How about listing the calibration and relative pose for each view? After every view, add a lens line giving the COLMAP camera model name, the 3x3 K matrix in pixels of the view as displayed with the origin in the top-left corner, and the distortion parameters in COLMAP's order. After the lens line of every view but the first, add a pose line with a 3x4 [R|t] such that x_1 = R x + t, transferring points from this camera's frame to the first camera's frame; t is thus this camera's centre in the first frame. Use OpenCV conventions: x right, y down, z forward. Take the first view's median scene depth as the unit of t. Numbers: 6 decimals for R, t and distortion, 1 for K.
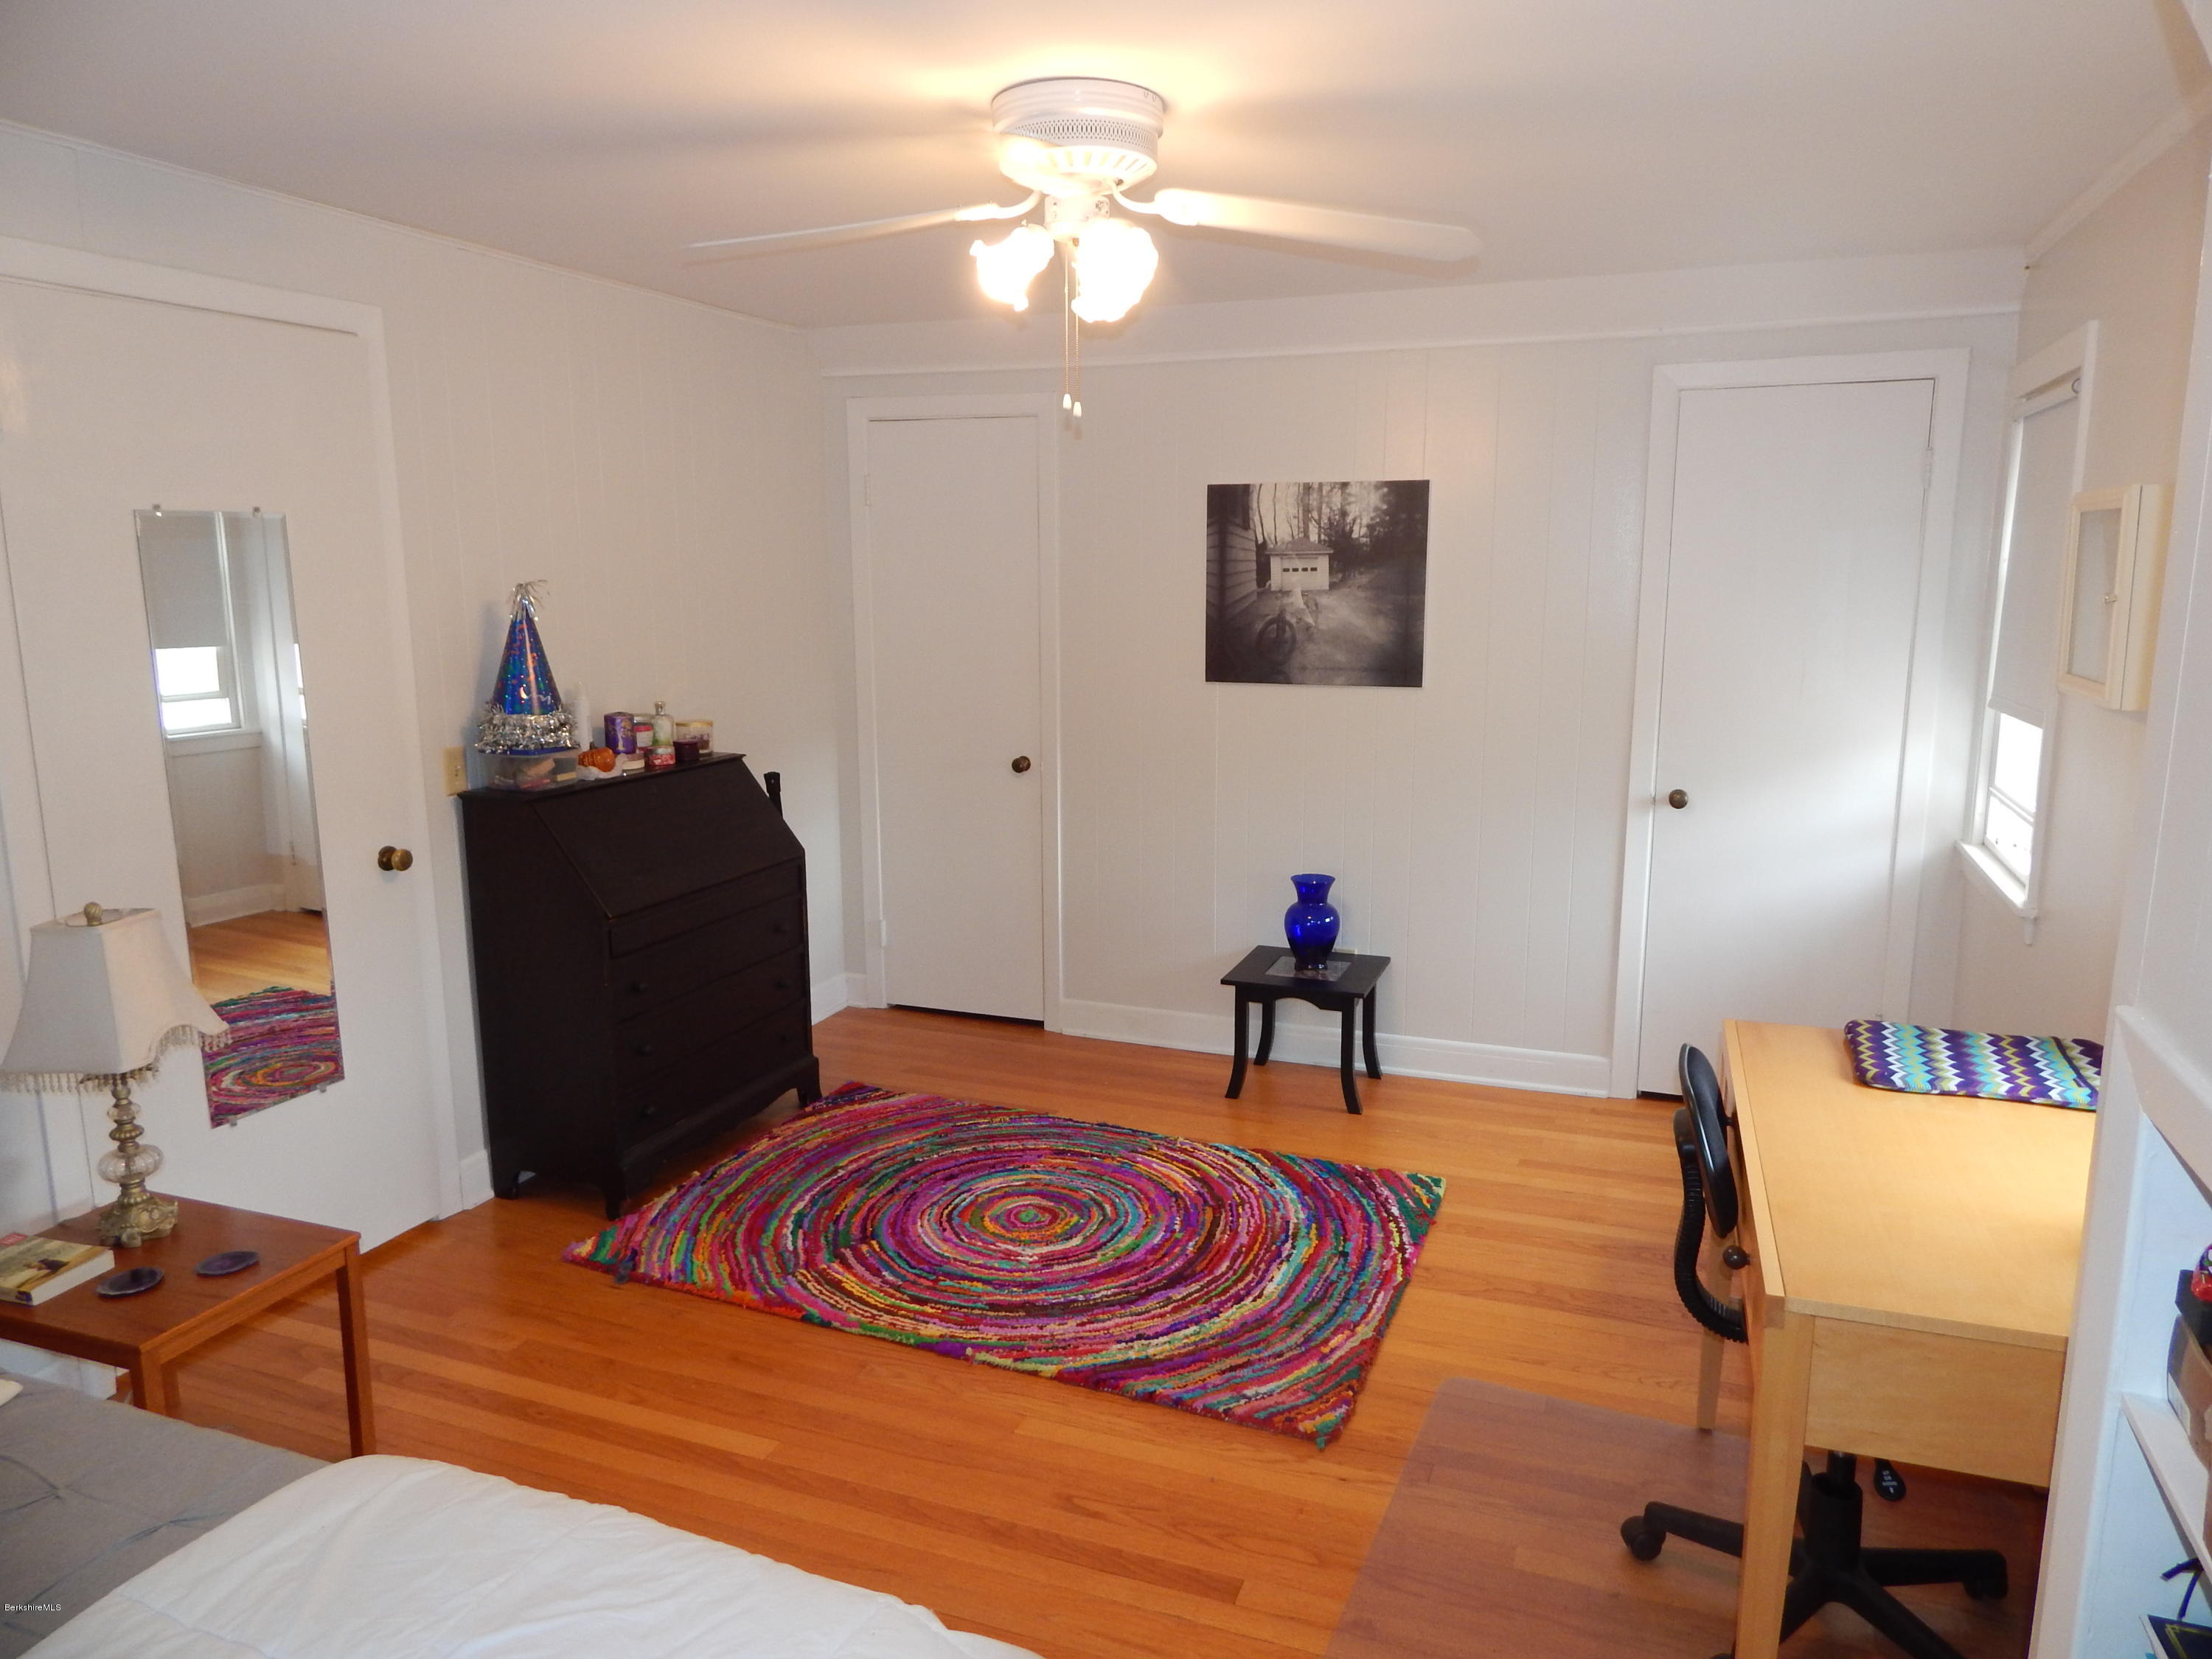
lens RADIAL K [[1453.8, 0, 1121.2], [0, 1453.8, 820.5], [0, 0, 1]] dist [-0.002954, 0.002278]
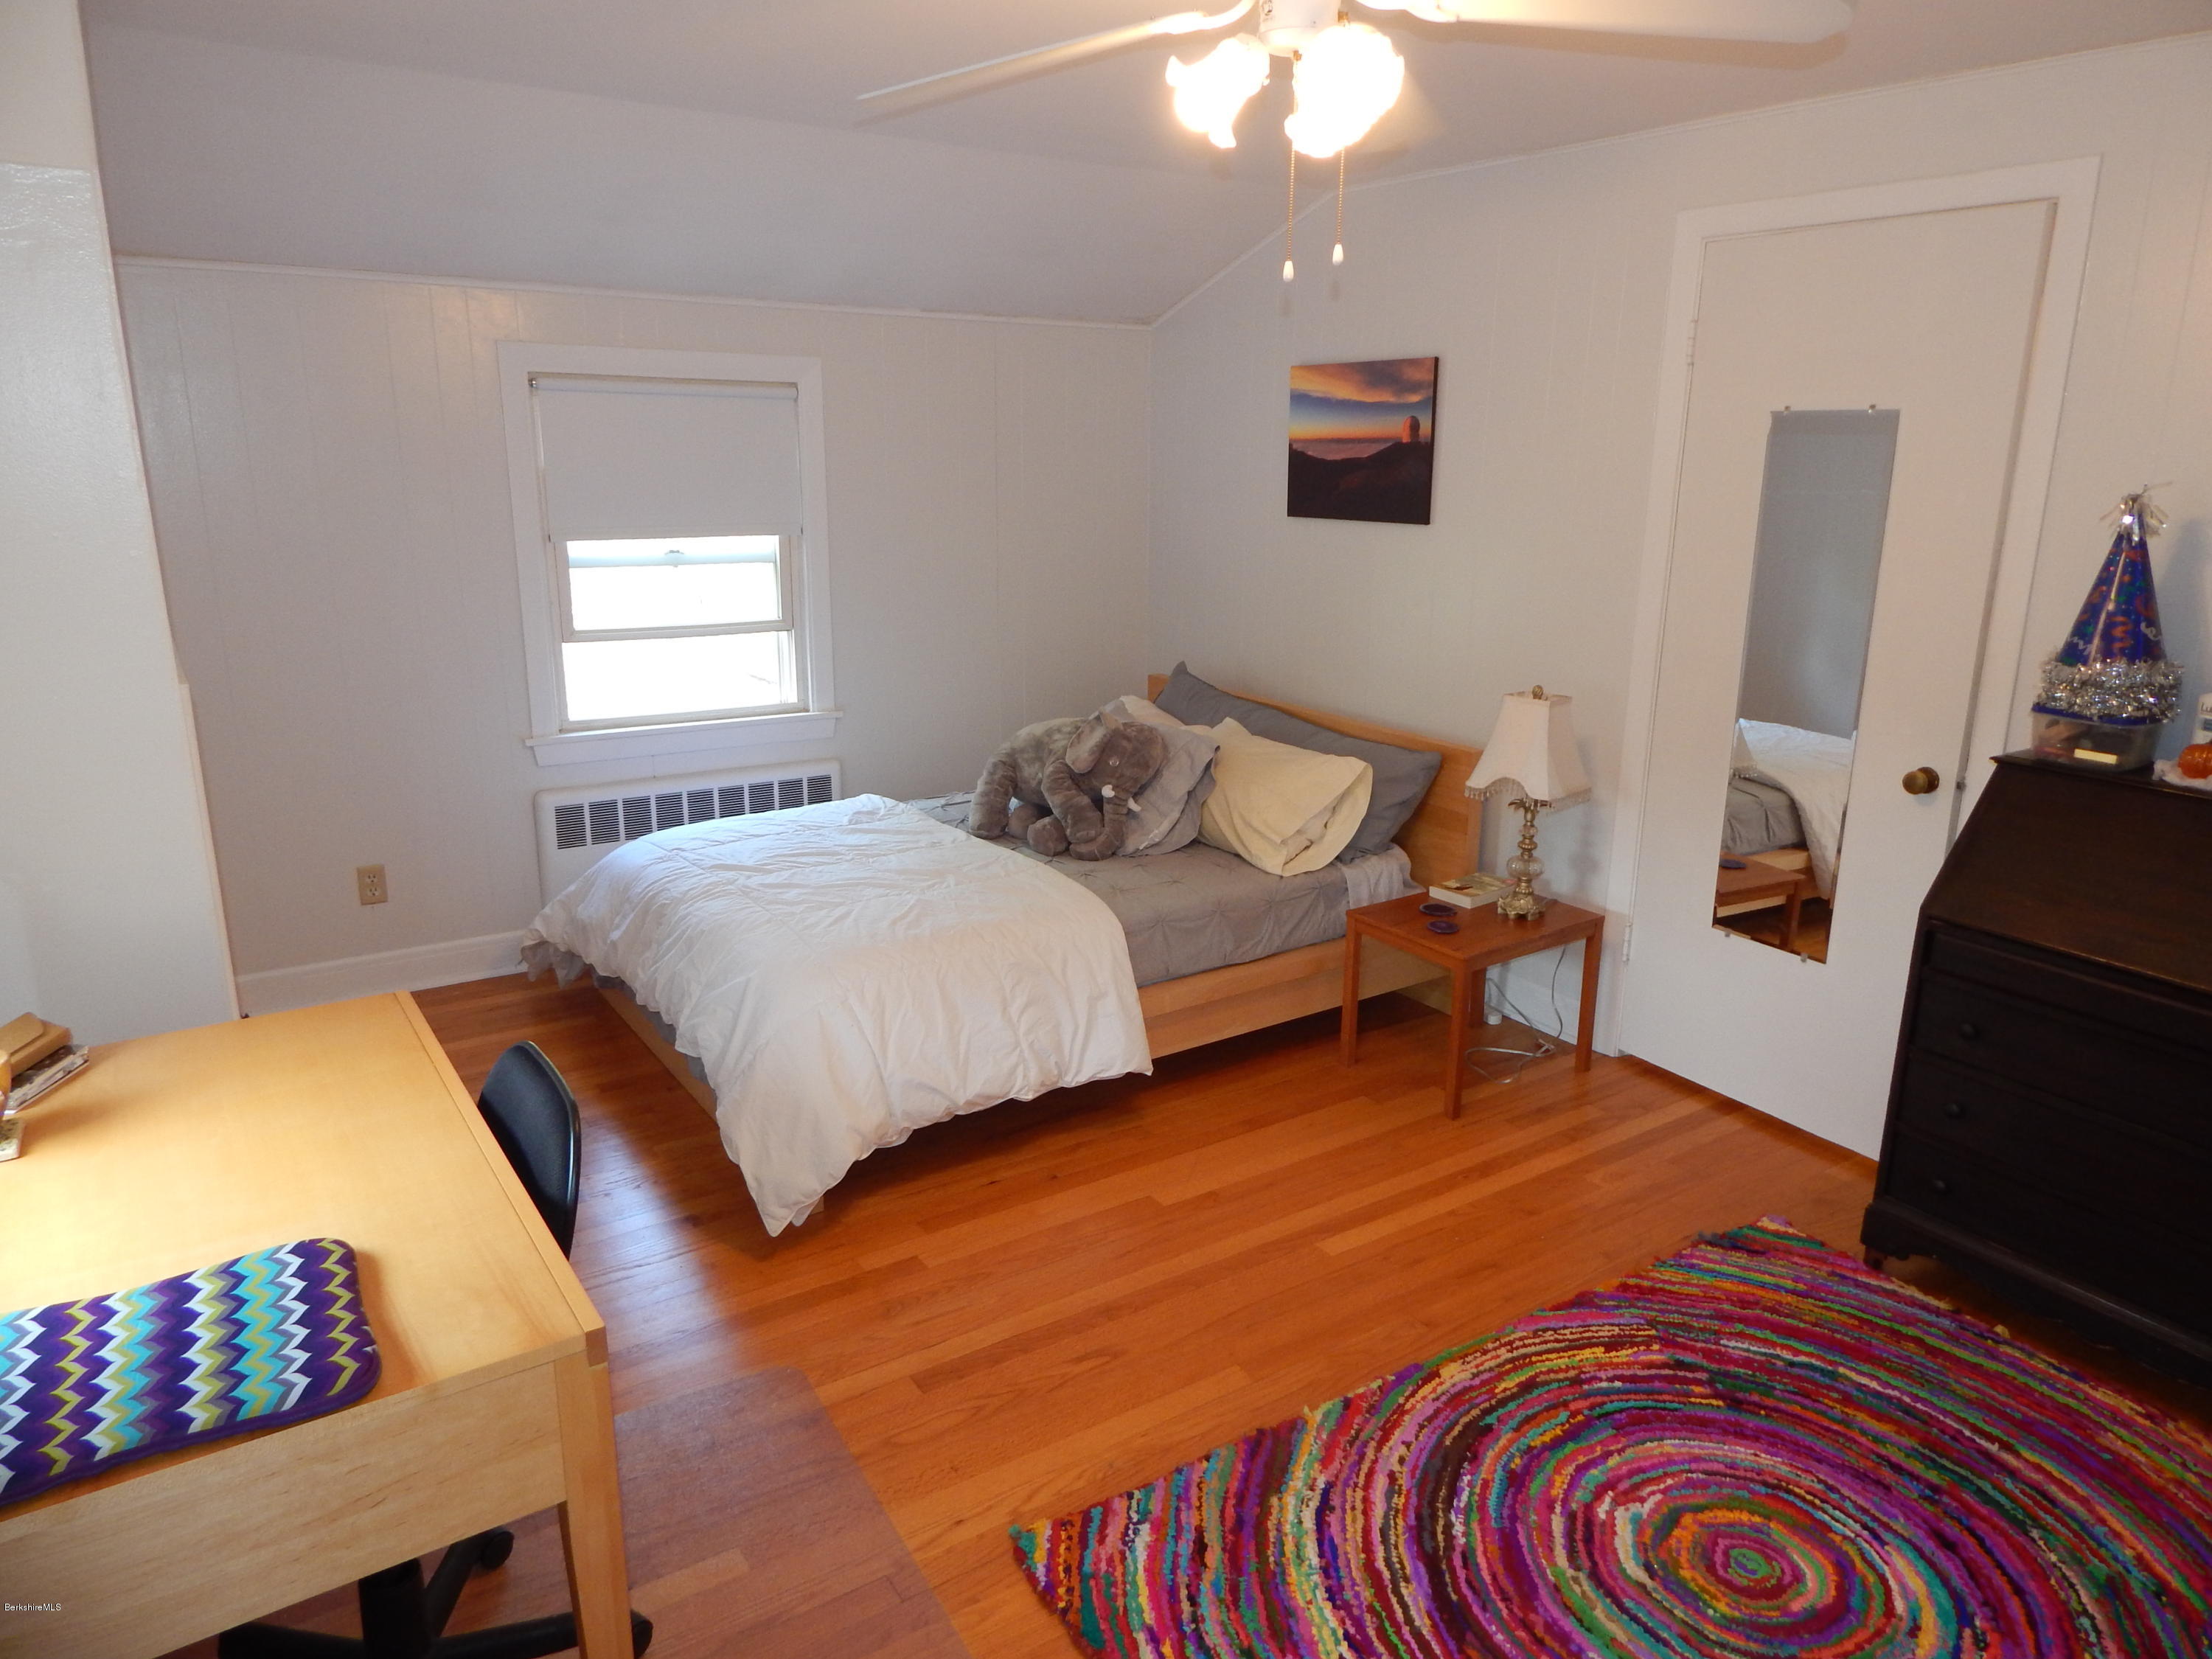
lens RADIAL K [[1453.8, 0, 1121.2], [0, 1453.8, 820.5], [0, 0, 1]] dist [-0.002954, 0.002278]
pose [[-0.584511, 0.205866, -0.784835, 0.581869], [-0.145892, 0.924847, 0.351246, -0.219155], [0.798162, 0.319809, -0.510549, 1.158858]]
